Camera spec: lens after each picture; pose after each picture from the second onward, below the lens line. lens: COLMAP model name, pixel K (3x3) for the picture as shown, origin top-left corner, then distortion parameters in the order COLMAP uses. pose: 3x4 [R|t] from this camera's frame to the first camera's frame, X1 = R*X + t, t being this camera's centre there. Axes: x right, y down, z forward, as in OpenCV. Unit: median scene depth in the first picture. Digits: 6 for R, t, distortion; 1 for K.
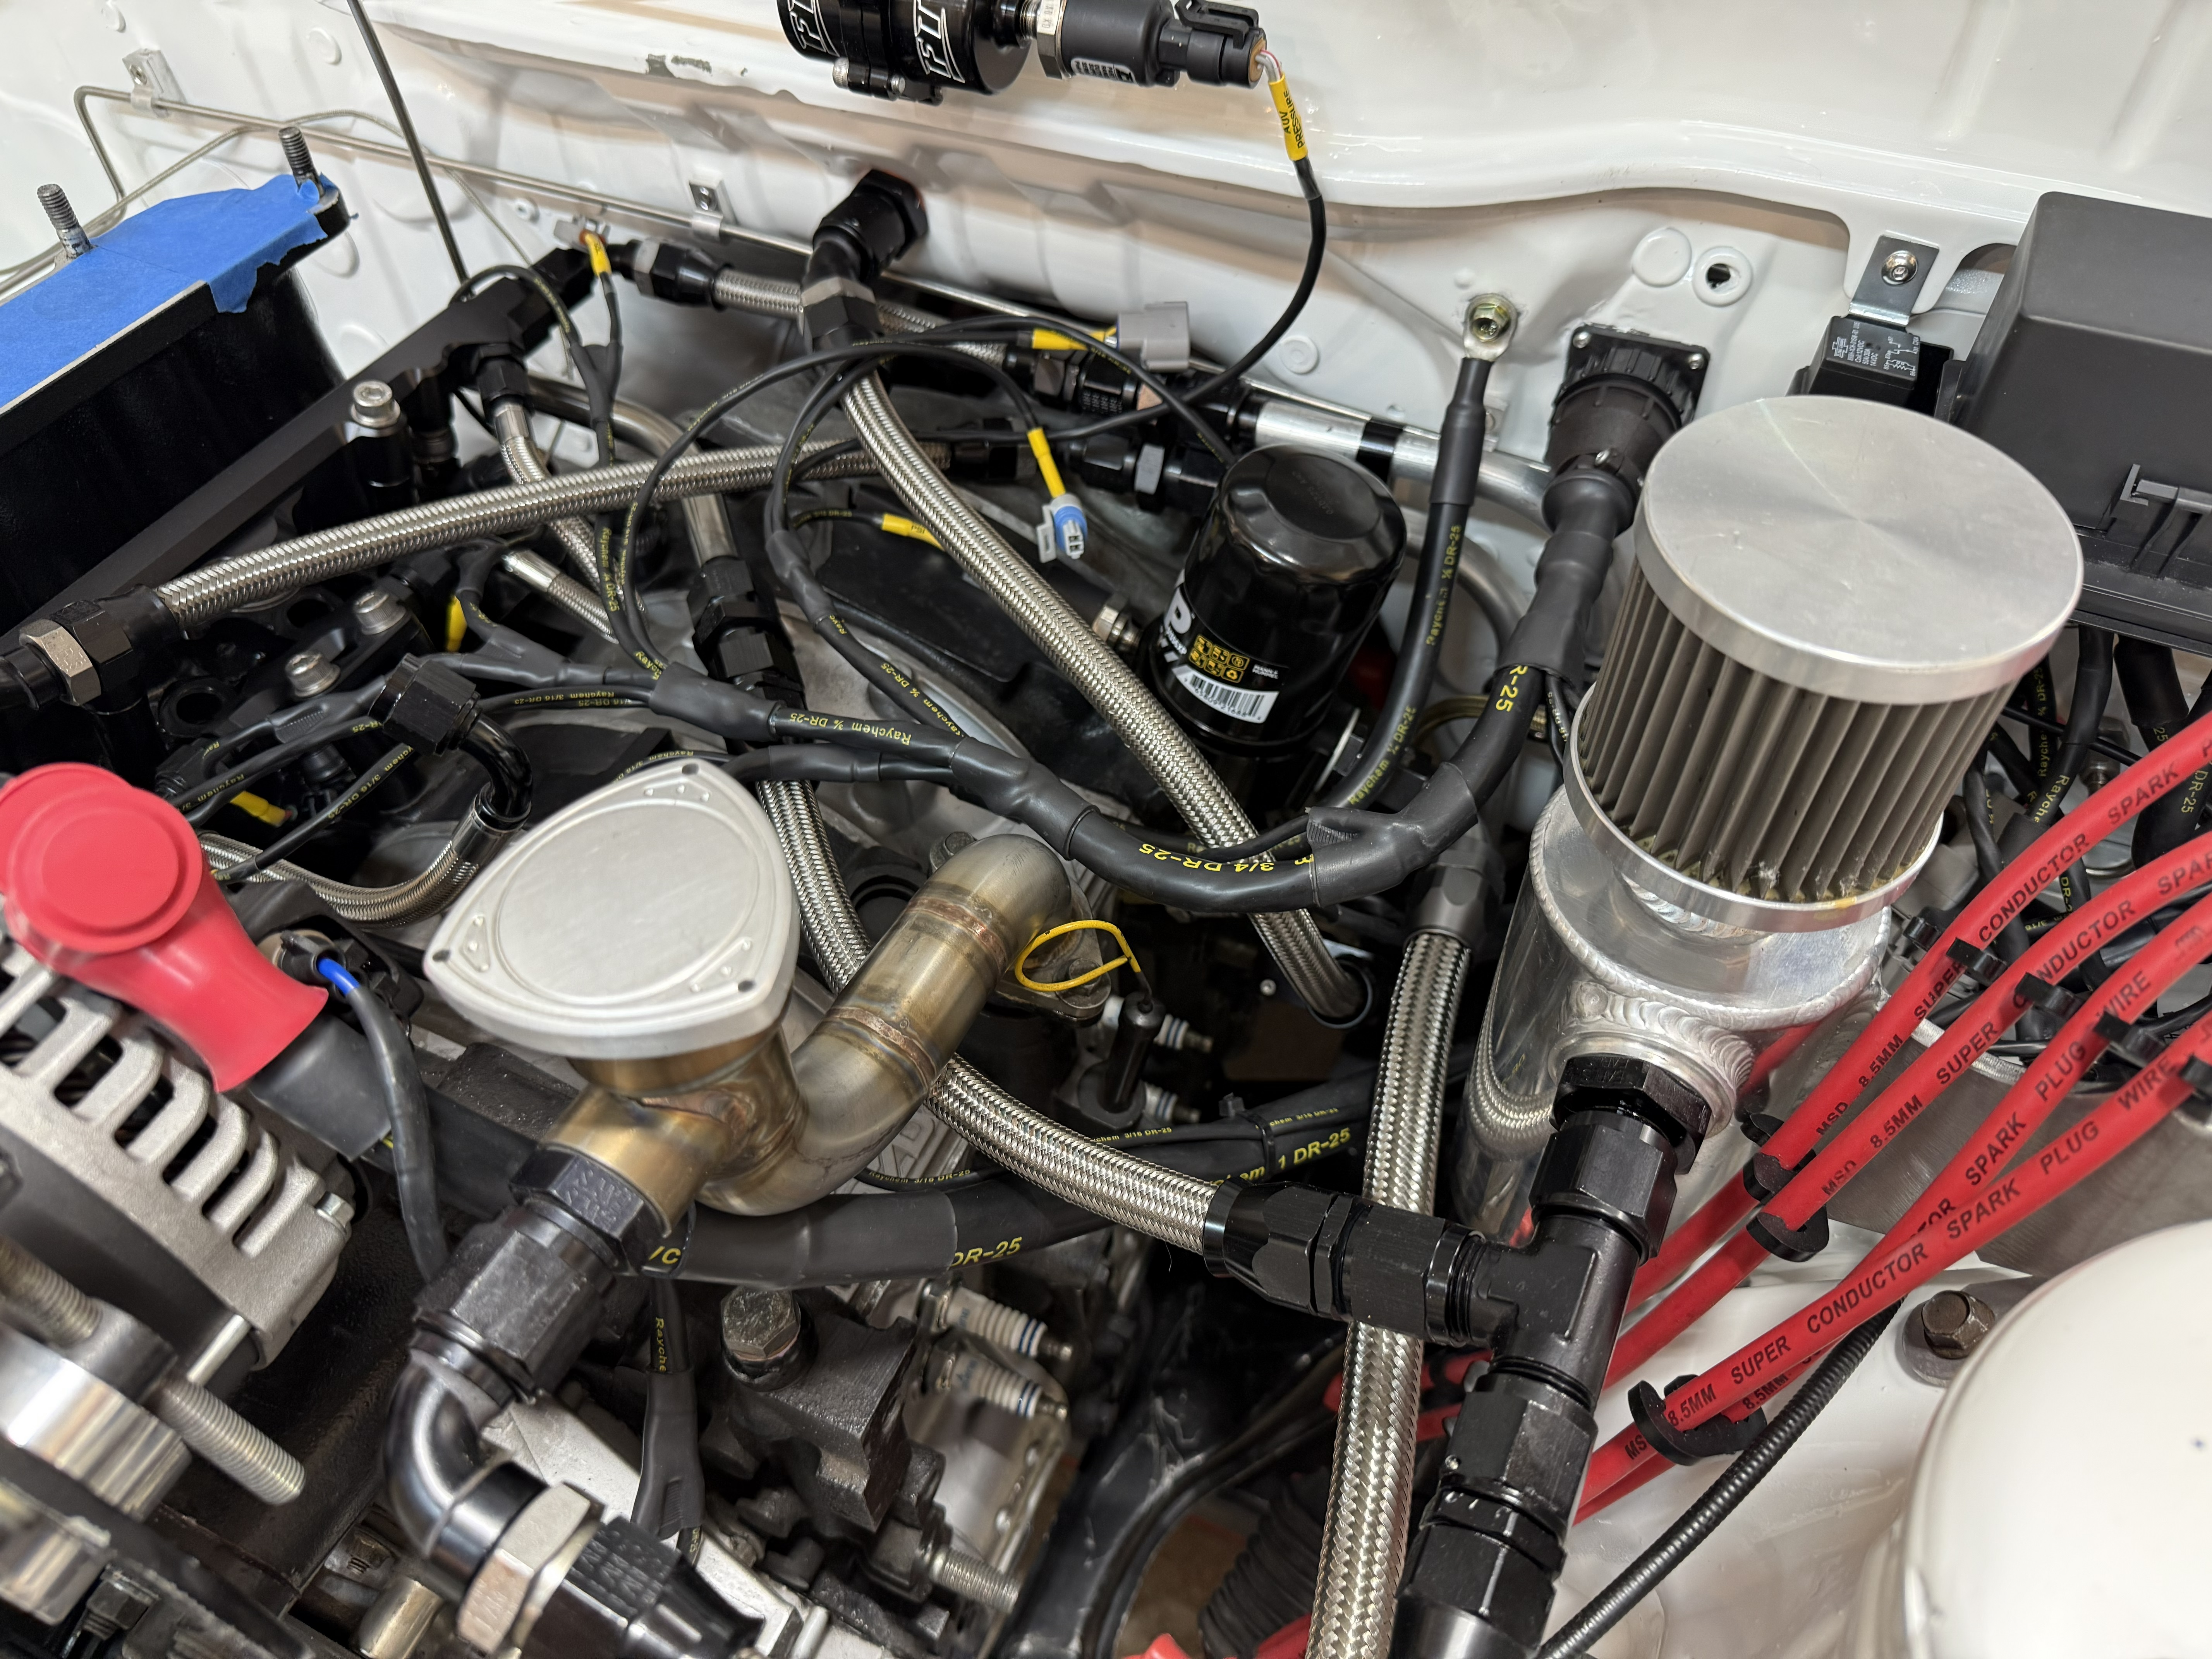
lens RADIAL K [[1562.3, 0, 1106.0], [0, 1562.3, 829.5], [0, 0, 1]] dist [0.036846, -0.067859]
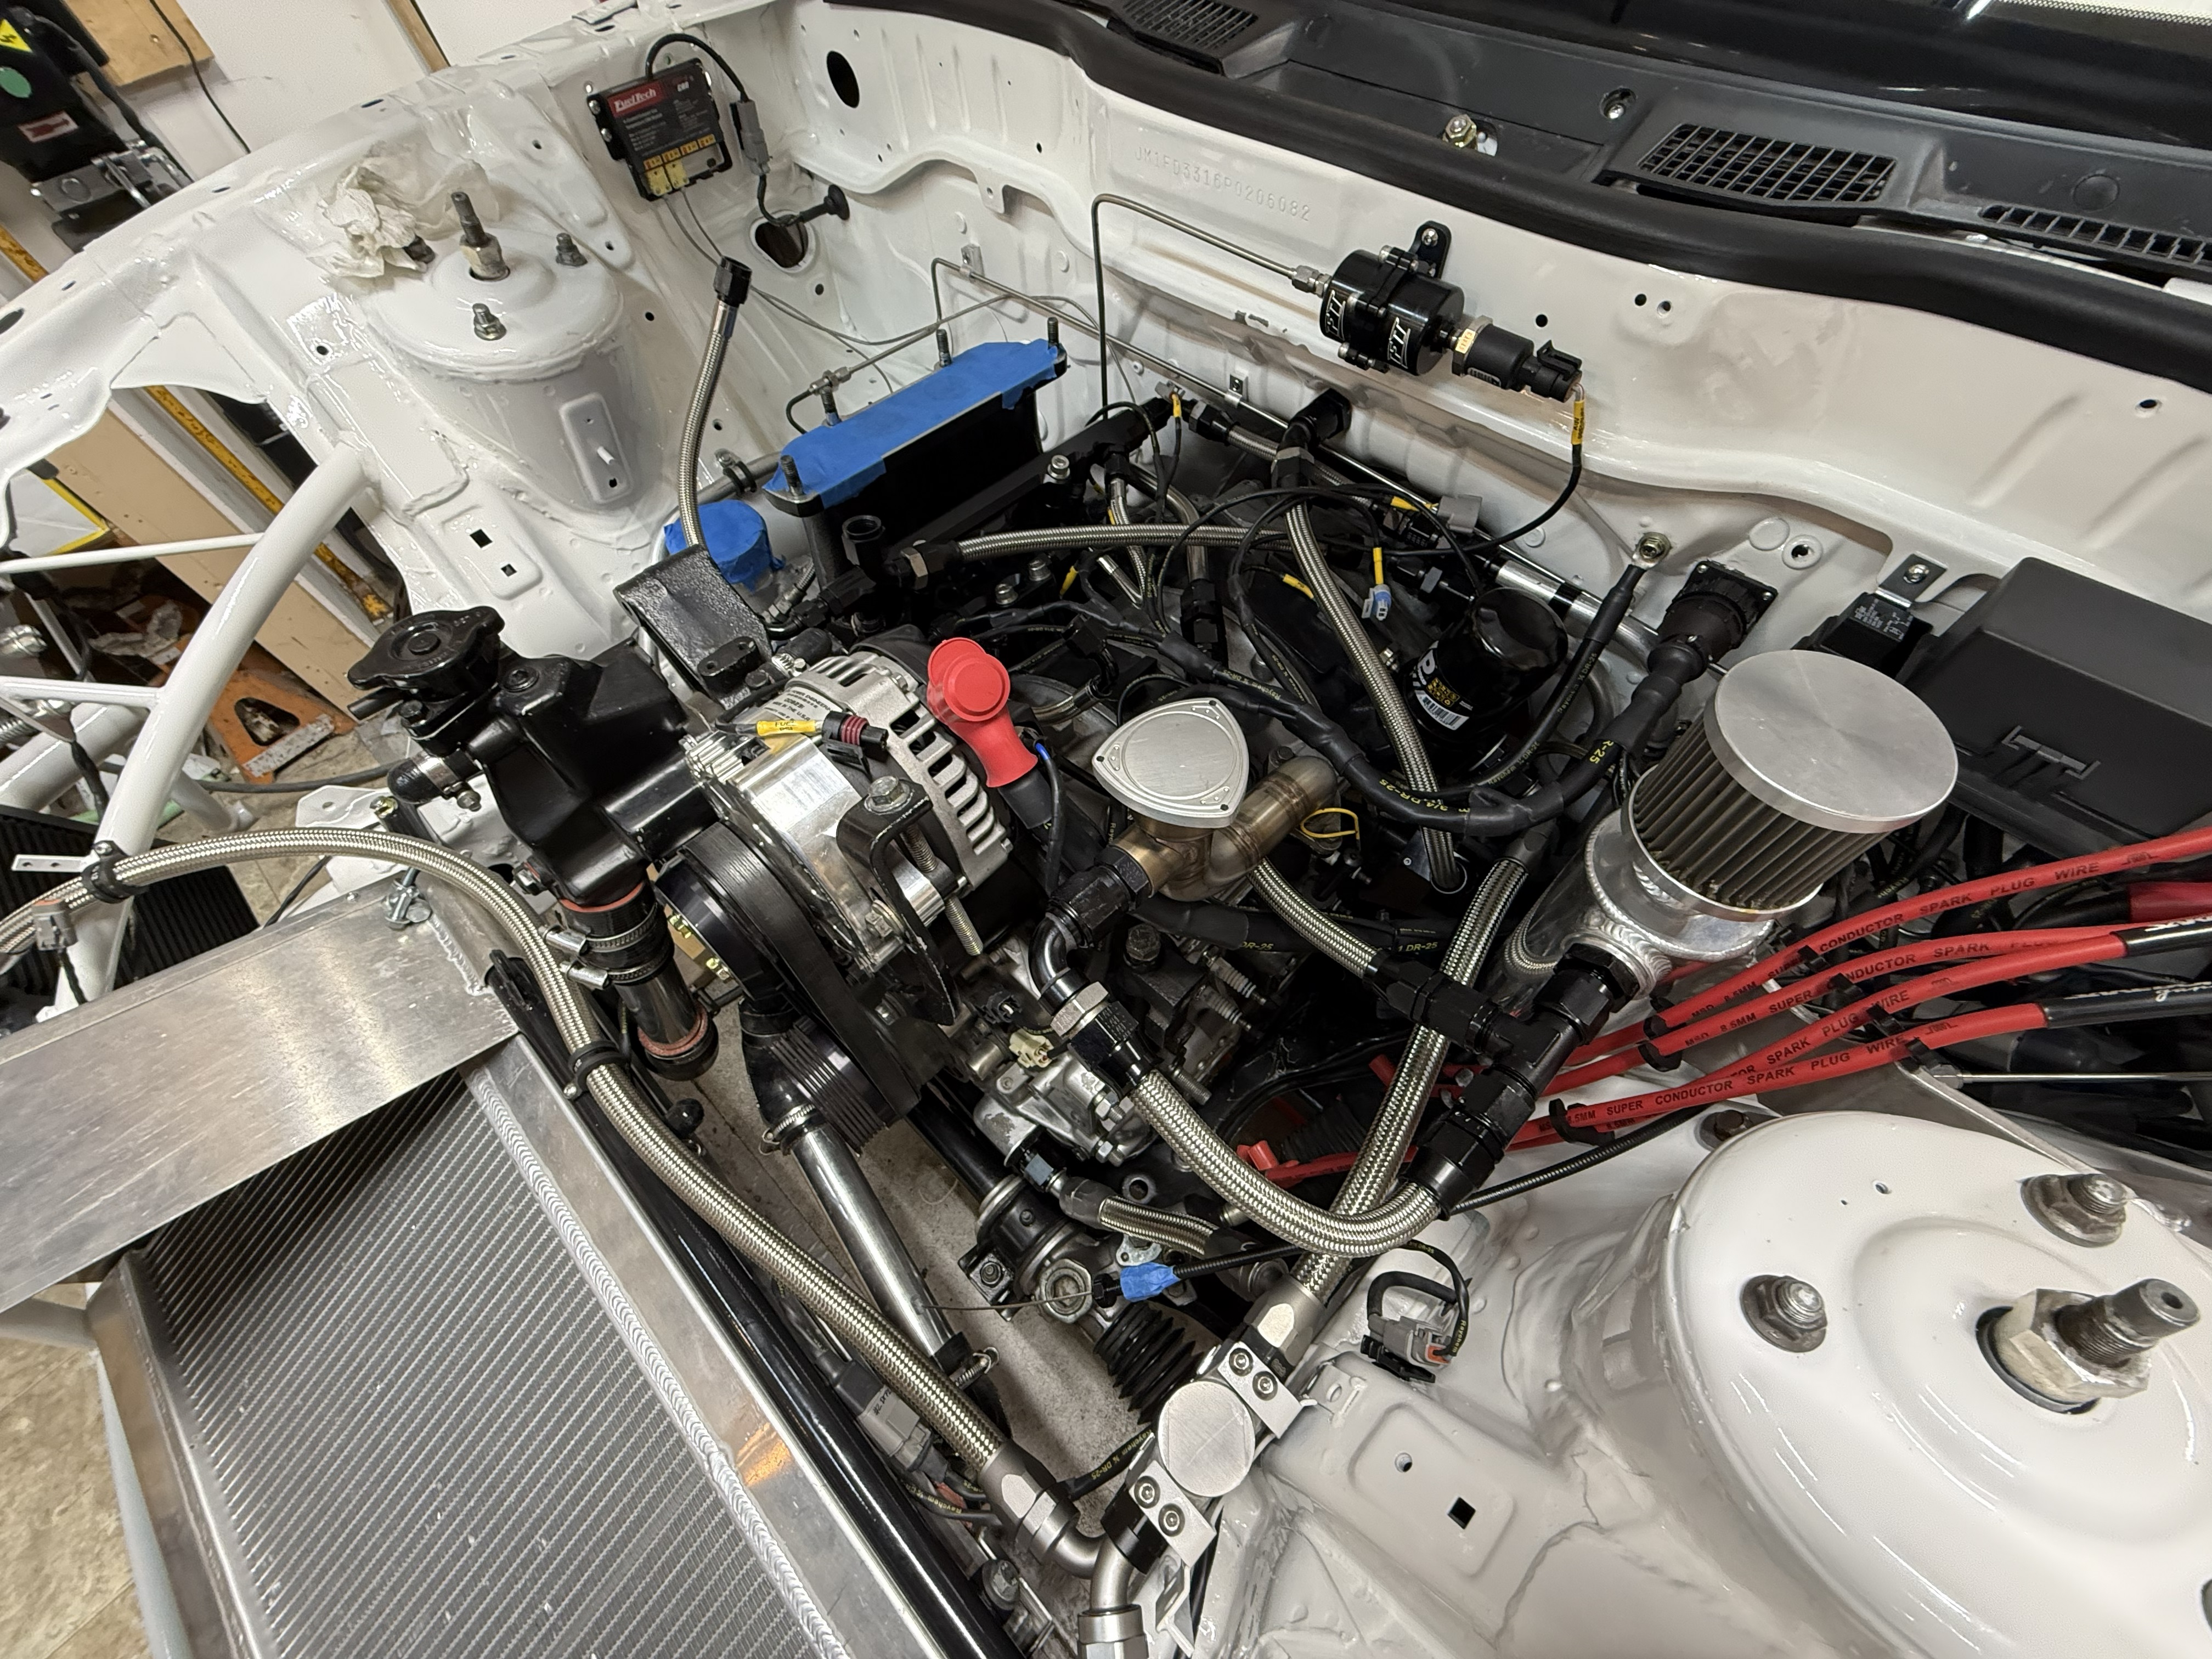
lens RADIAL K [[856.8, 0, 1106.0], [0, 856.8, 829.5], [0, 0, 1]] dist [-0.001434, 0.000005]
pose [[0.942528, 0.276531, -0.187543, -0.072498], [-0.248561, 0.955389, 0.159529, -0.013102], [0.223291, -0.103745, 0.969215, -0.127731]]
